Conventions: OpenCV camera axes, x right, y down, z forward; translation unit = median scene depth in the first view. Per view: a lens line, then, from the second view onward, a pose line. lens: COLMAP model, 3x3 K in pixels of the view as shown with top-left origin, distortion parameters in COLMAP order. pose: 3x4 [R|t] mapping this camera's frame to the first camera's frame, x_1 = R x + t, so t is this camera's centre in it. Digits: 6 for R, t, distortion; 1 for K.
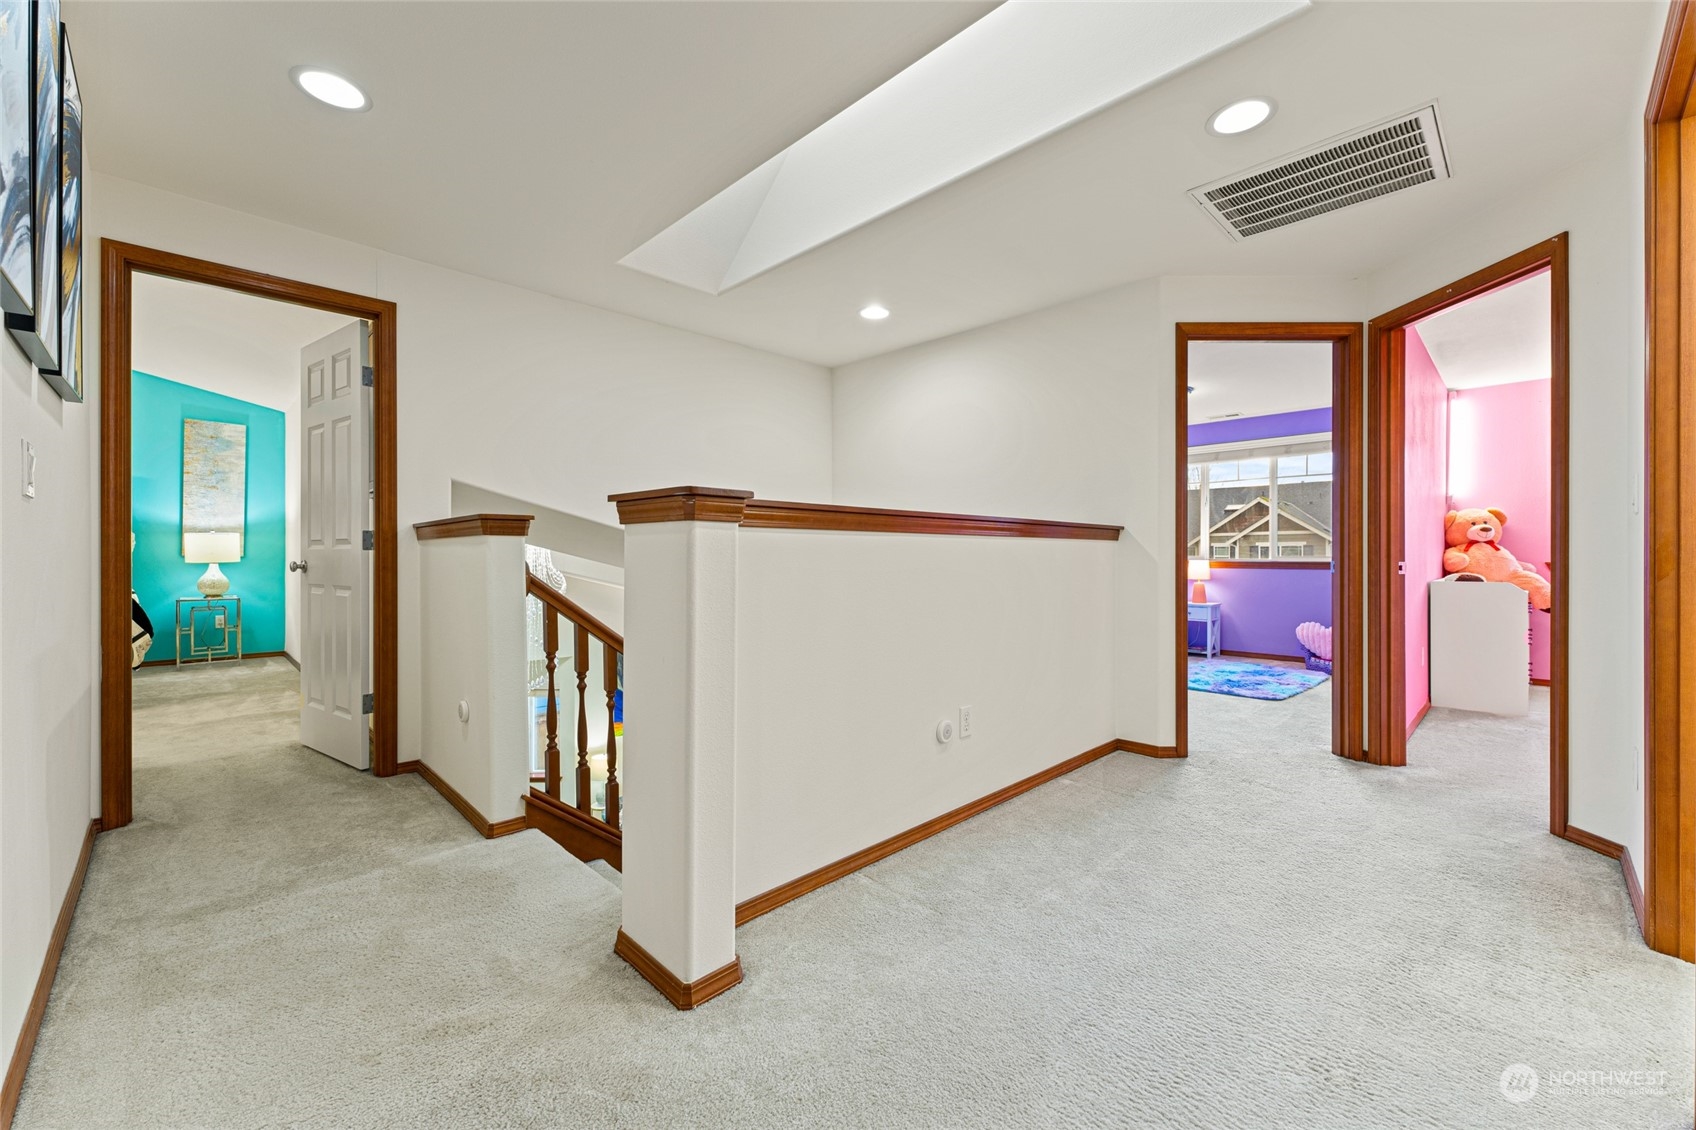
lens RADIAL K [[682.3, 0, 861.3], [0, 682.3, 558.9], [0, 0, 1]] dist [0.002513, -0.000650]
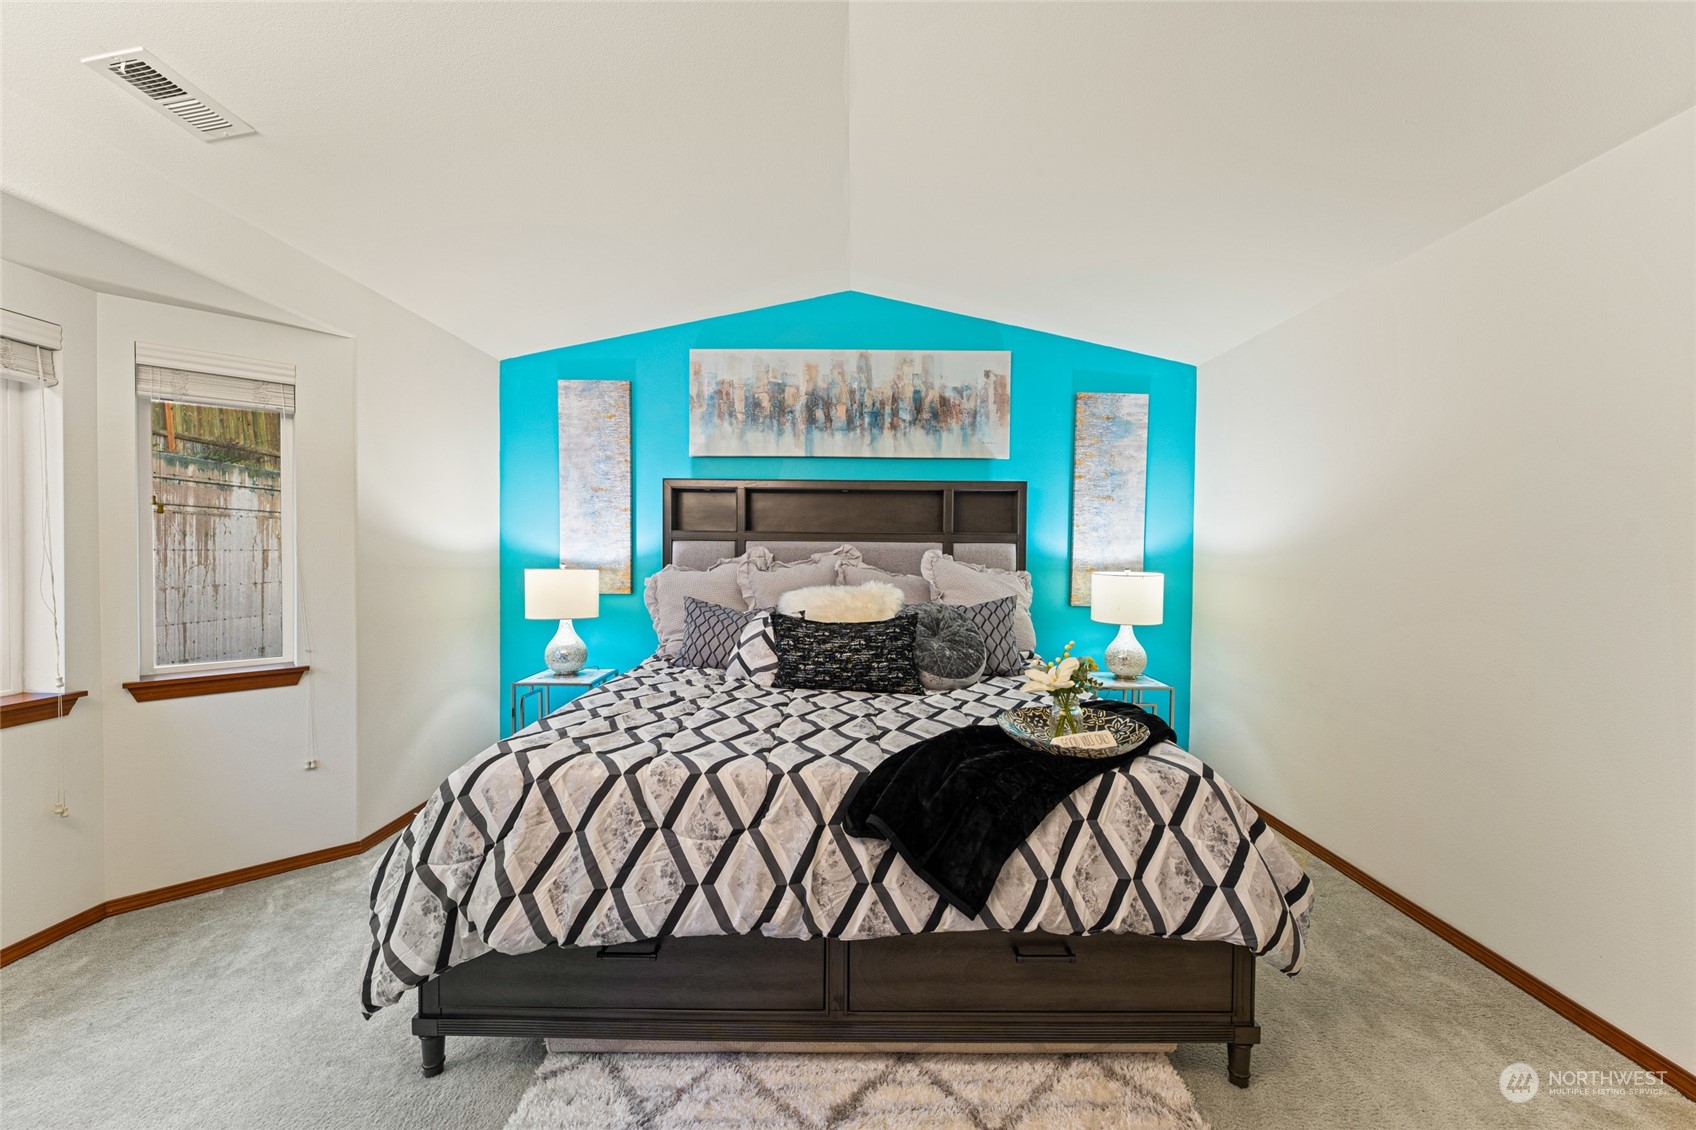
lens RADIAL K [[682.3, 0, 834.8], [0, 682.3, 568.2], [0, 0, 1]] dist [0.002513, -0.000650]
pose [[0.704329, 0.021154, -0.709558, -0.671805], [-0.006363, 0.999704, 0.023488, -0.053092], [0.709845, -0.012028, 0.704255, 0.376604]]
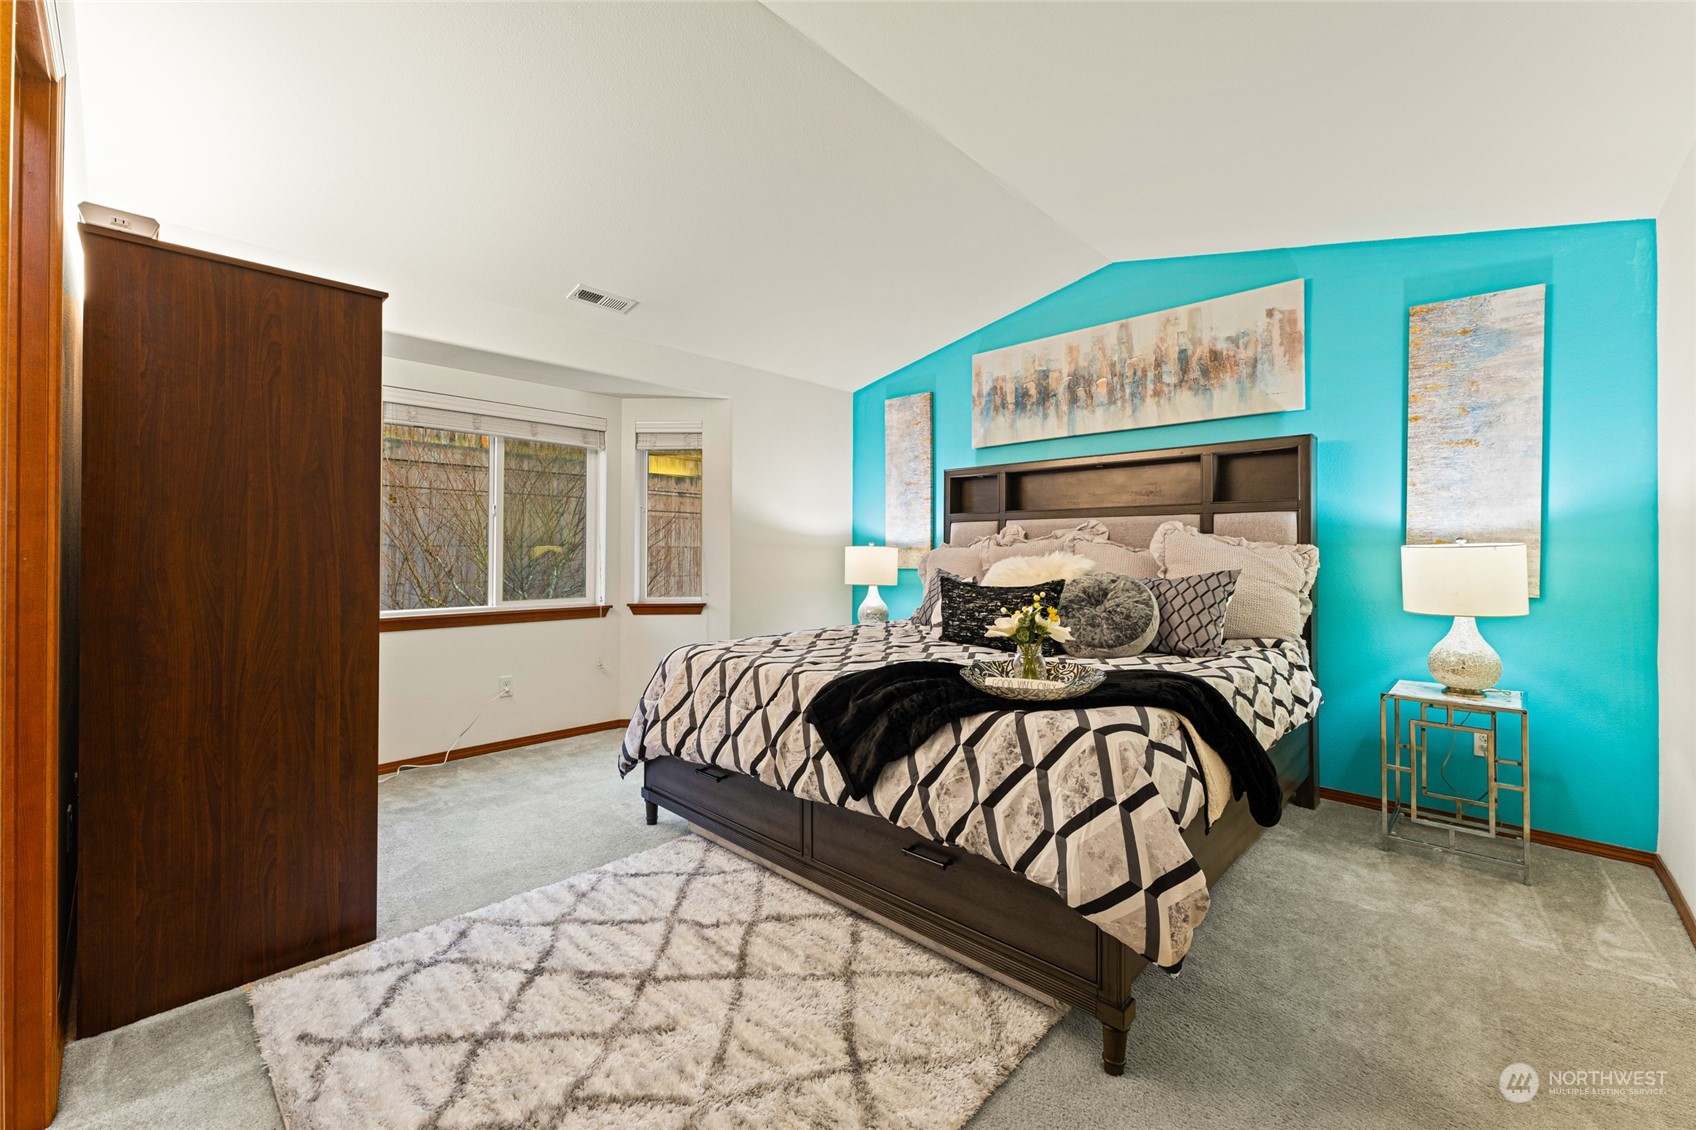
lens RADIAL K [[682.3, 0, 842.6], [0, 682.3, 550.5], [0, 0, 1]] dist [0.002513, -0.000650]
pose [[0.019089, -0.002563, -0.999815, -0.501722], [-0.002312, 0.999994, -0.002608, -0.031310], [0.999815, 0.002362, 0.019082, 0.574308]]
